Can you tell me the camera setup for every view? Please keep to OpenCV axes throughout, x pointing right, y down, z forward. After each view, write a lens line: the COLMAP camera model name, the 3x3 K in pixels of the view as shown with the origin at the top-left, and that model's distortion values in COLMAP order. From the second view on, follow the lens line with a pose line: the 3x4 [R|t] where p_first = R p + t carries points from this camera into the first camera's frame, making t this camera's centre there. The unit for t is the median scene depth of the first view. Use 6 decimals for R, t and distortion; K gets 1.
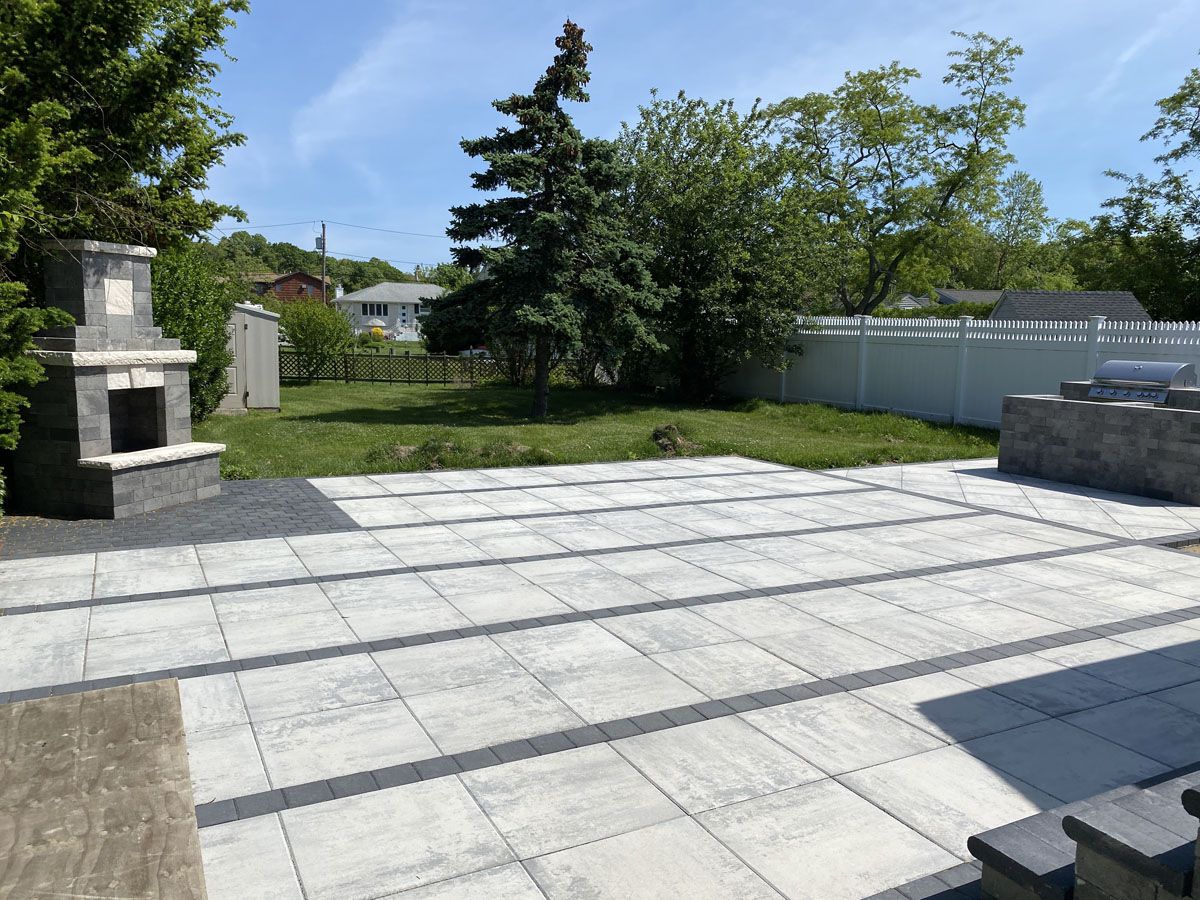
lens RADIAL K [[921.3, 0, 607.3], [0, 921.3, 469.3], [0, 0, 1]] dist [0.025999, -0.040709]
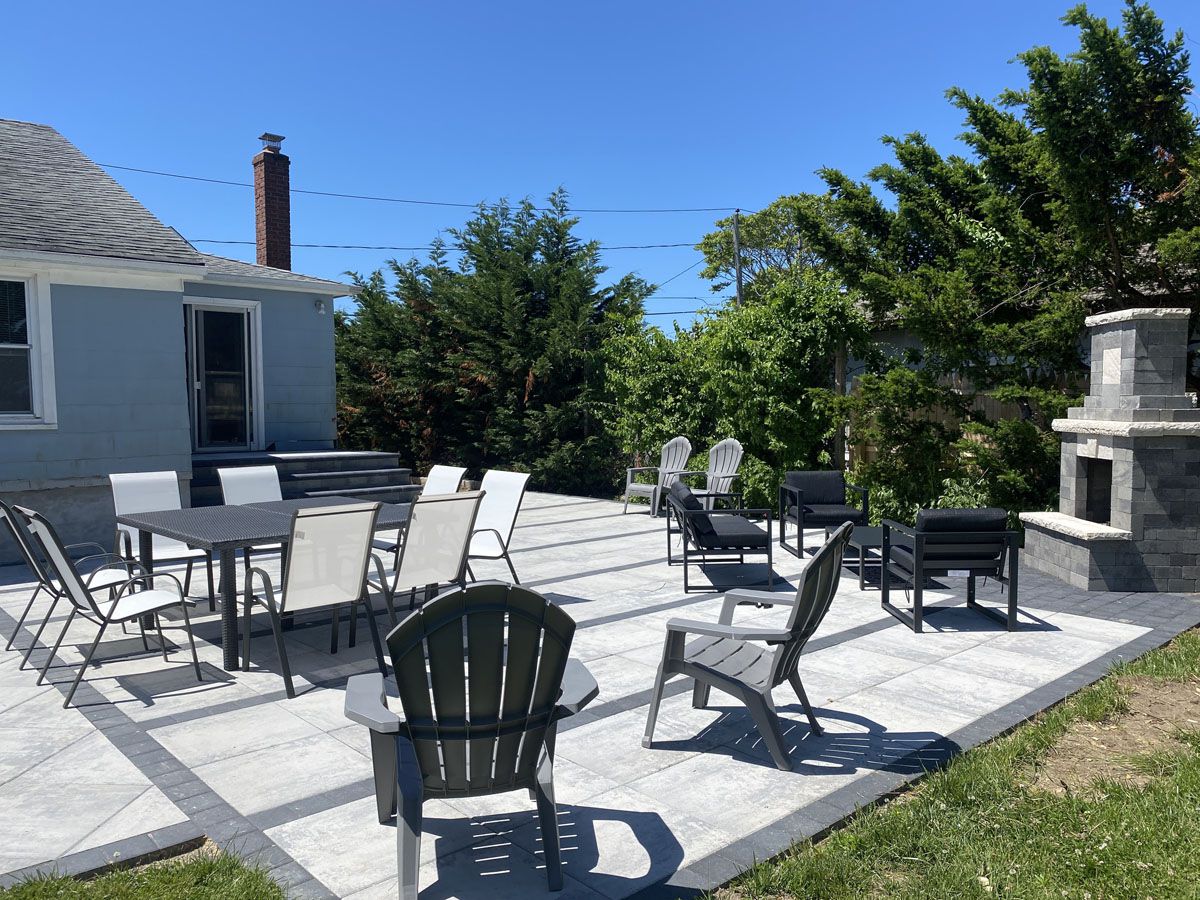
lens RADIAL K [[914.2, 0, 606.7], [0, 914.2, 448.9], [0, 0, 1]] dist [0.032769, -0.043111]
pose [[-0.965487, -0.001557, -0.260446, 0.254476], [-0.052776, 0.980407, 0.189783, -0.266705], [0.255047, 0.196978, -0.946652, 1.871851]]
